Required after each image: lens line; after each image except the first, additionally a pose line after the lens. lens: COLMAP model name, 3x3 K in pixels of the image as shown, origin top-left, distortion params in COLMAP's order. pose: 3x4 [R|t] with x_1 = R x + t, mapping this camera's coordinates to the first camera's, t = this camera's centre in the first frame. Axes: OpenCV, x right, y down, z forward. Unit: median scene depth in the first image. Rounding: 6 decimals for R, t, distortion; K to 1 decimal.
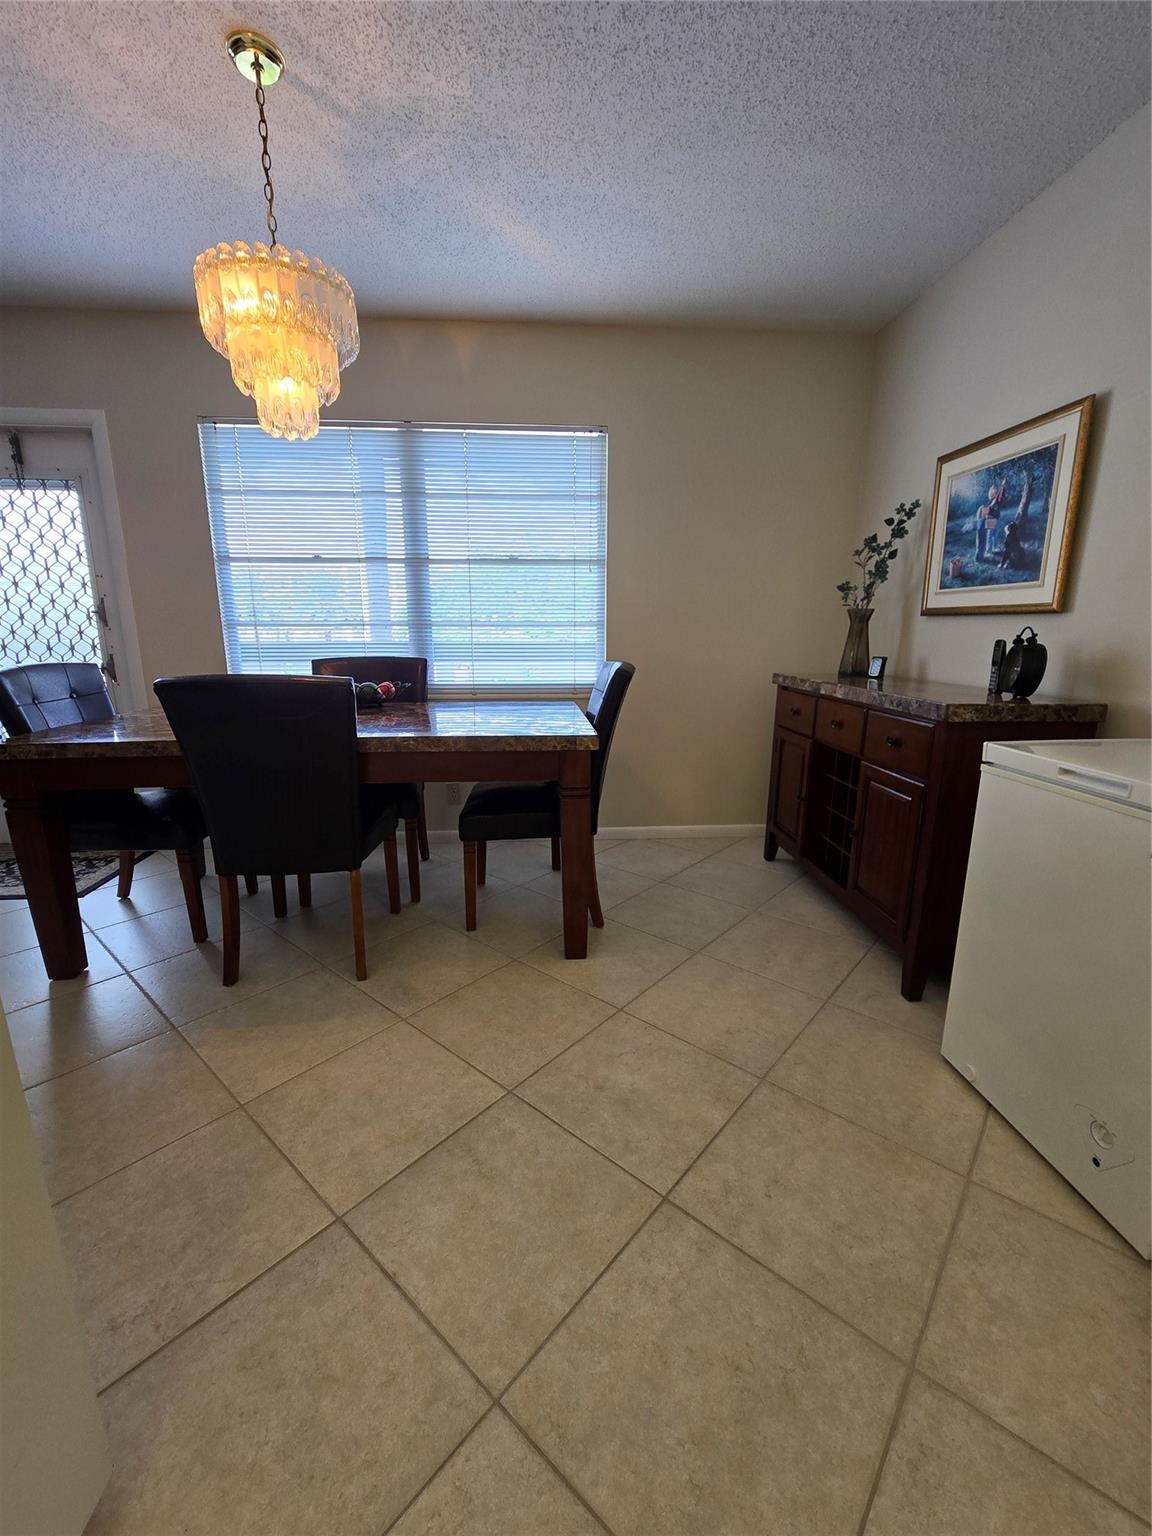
lens RADIAL K [[628.8, 0, 578.3], [0, 628.8, 773.7], [0, 0, 1]] dist [-0.000165, 0.000145]
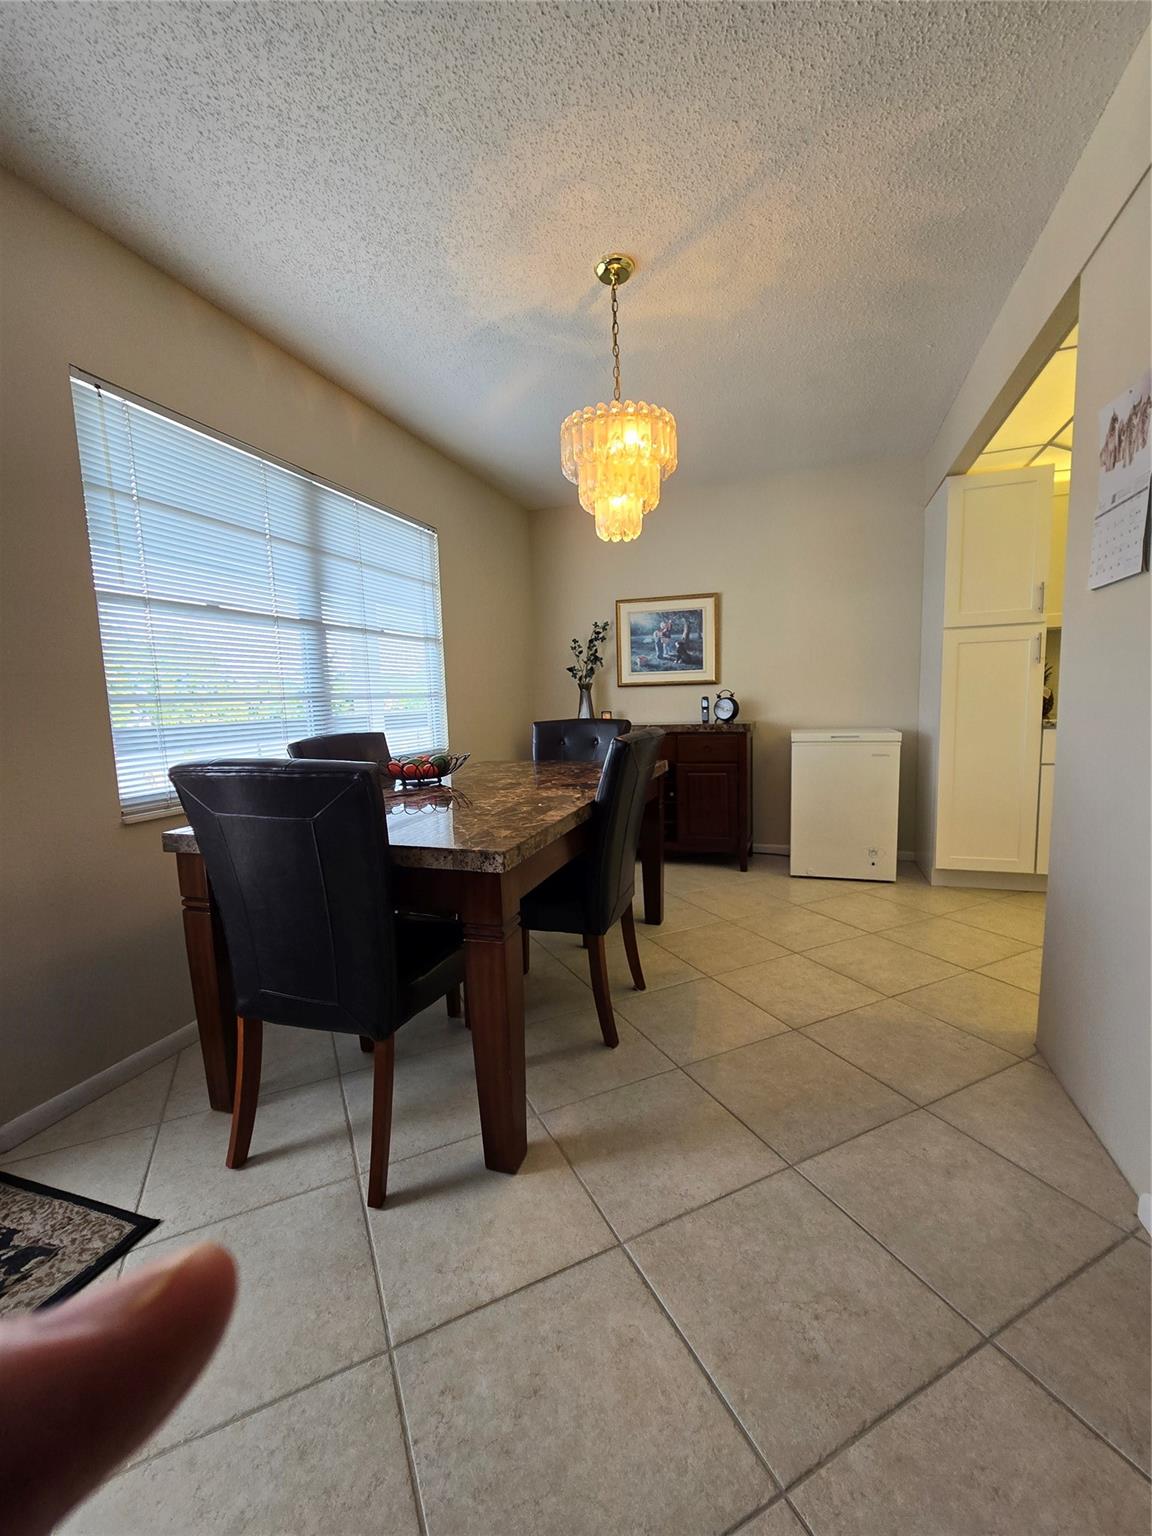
lens RADIAL K [[628.8, 0, 585.7], [0, 628.8, 772.6], [0, 0, 1]] dist [-0.000165, 0.000145]
pose [[0.393215, -0.119984, 0.911584, -1.400817], [0.235205, 0.971587, 0.026425, -0.115189], [-0.888854, 0.204018, 0.410263, 0.540092]]
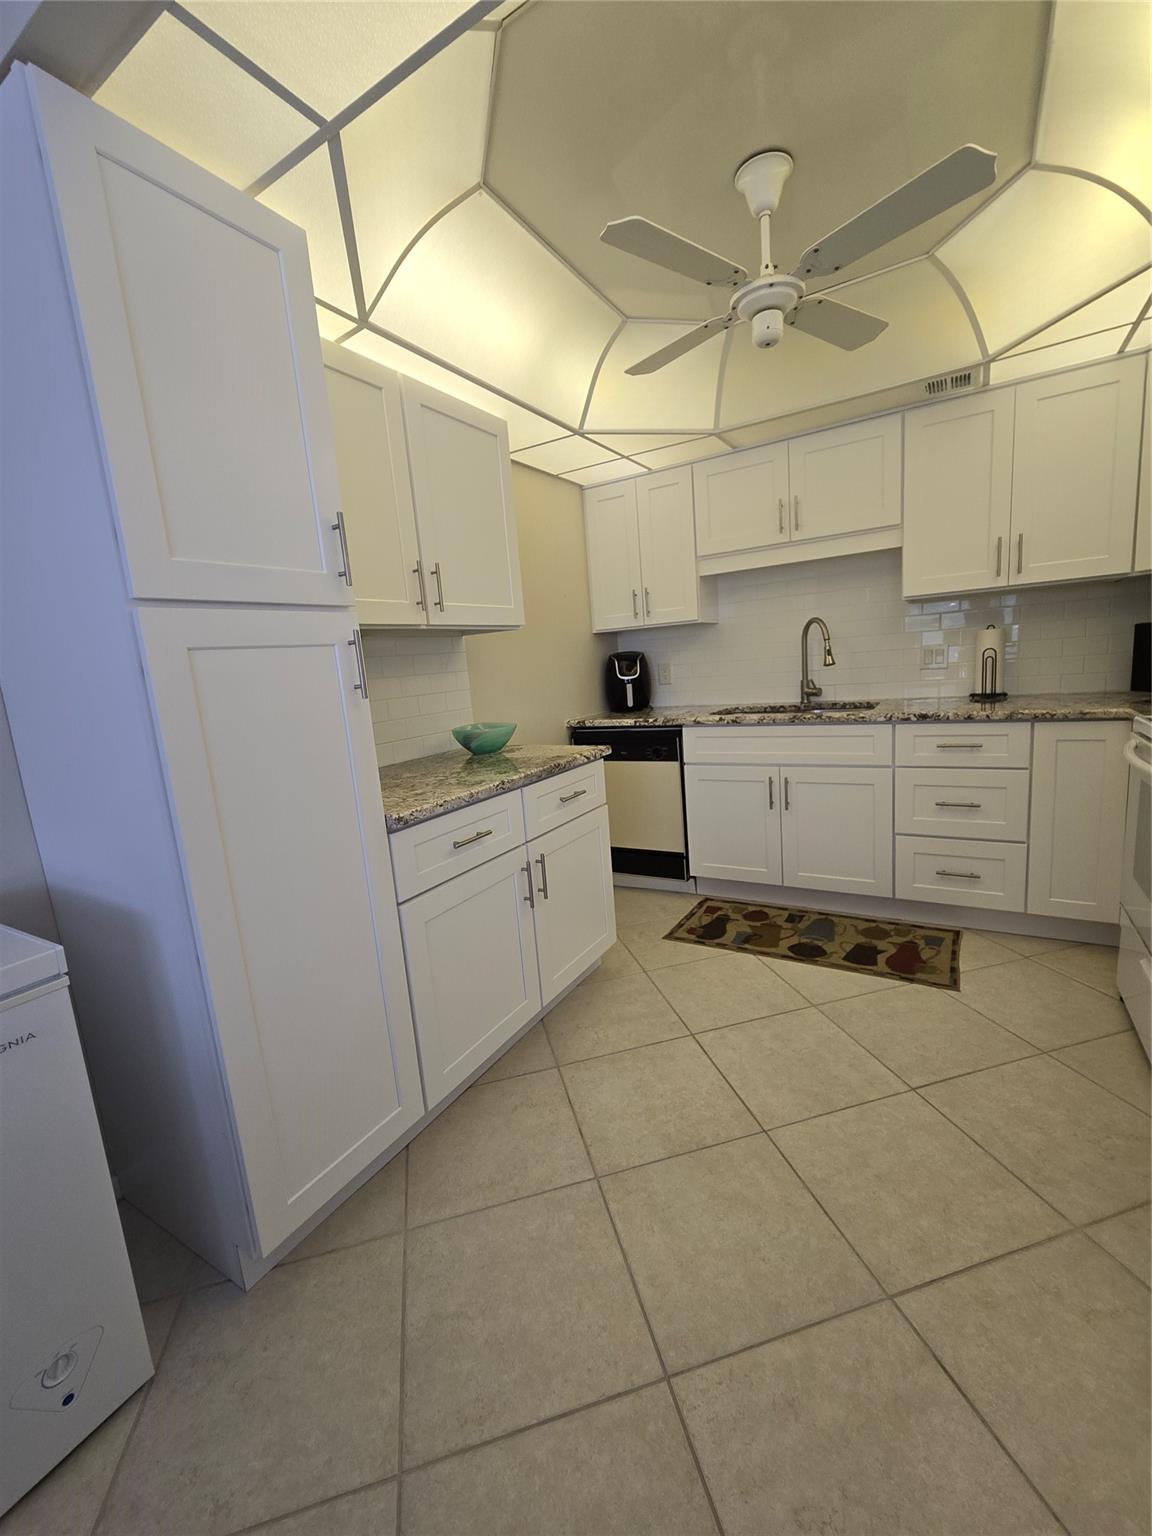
lens RADIAL K [[628.8, 0, 580.3], [0, 628.8, 771.1], [0, 0, 1]] dist [-0.000165, 0.000145]
pose [[-0.816607, -0.035142, 0.576124, -0.124386], [0.206369, 0.914390, 0.348286, -0.192219], [-0.539041, 0.403307, -0.739444, 0.547973]]
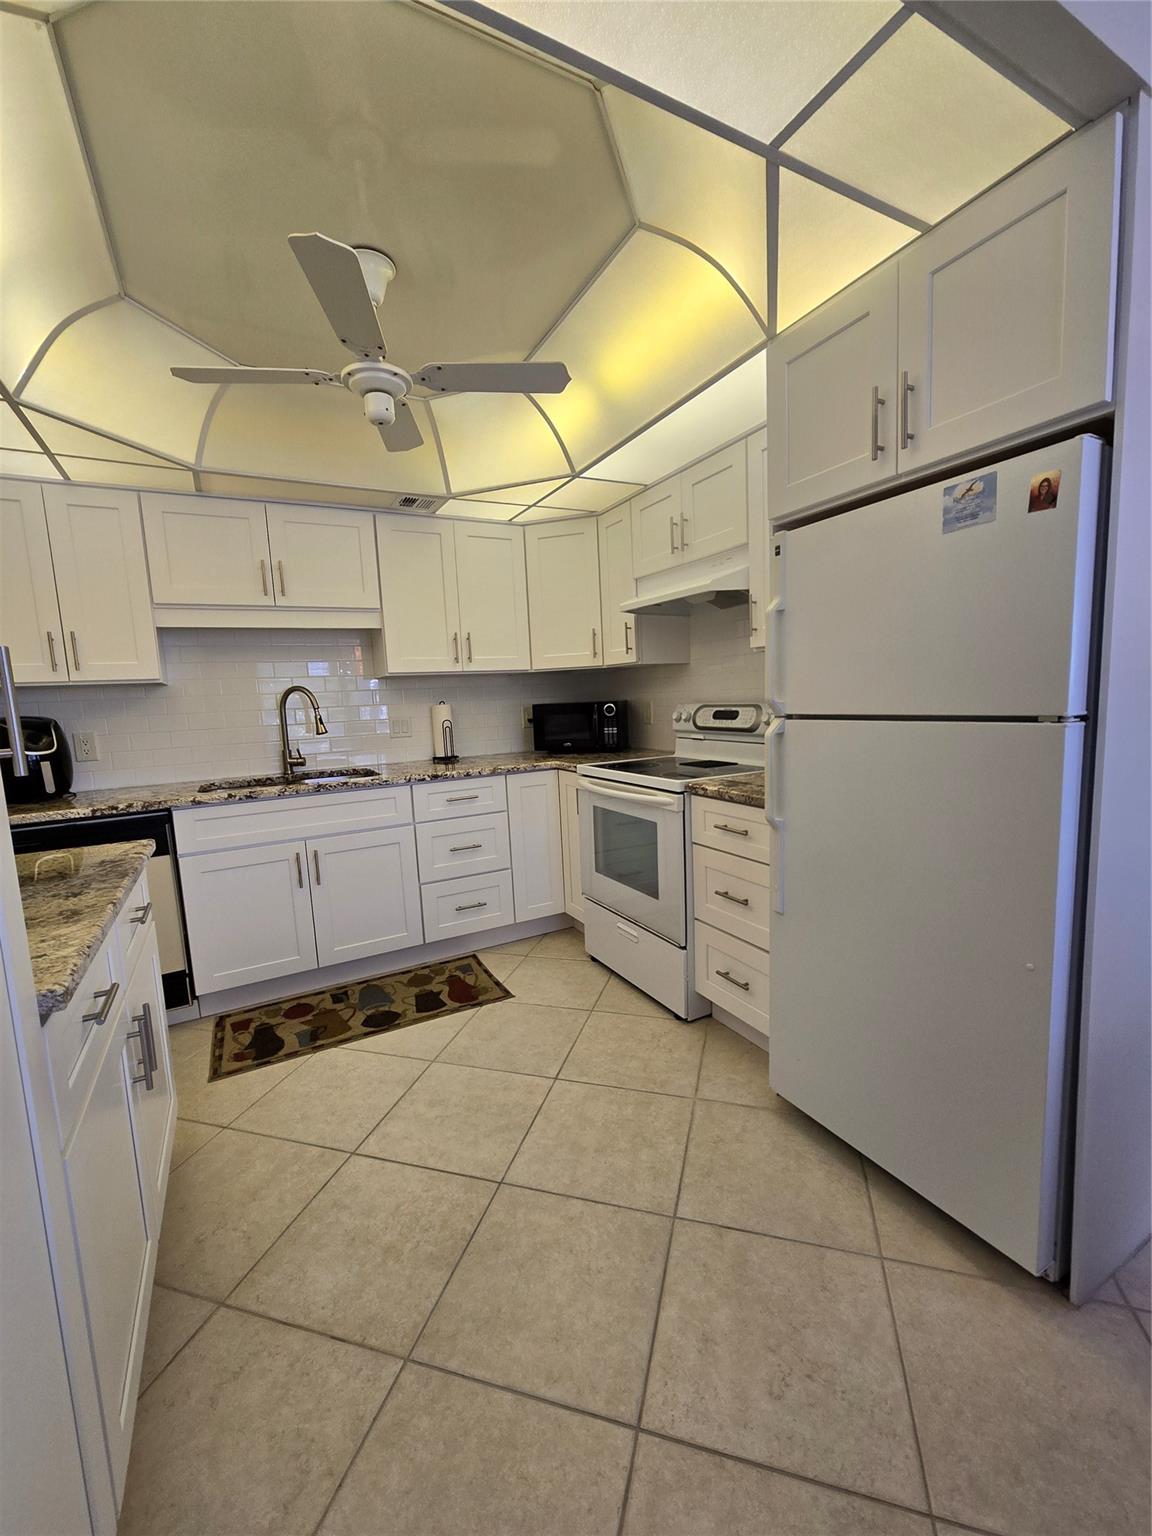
lens RADIAL K [[628.8, 0, 578.3], [0, 628.8, 773.8], [0, 0, 1]] dist [-0.000165, 0.000145]
pose [[-0.911479, 0.093133, -0.400665, 0.317927], [-0.047467, 0.943712, 0.327346, -0.207931], [0.408599, 0.317387, -0.855753, 0.577623]]
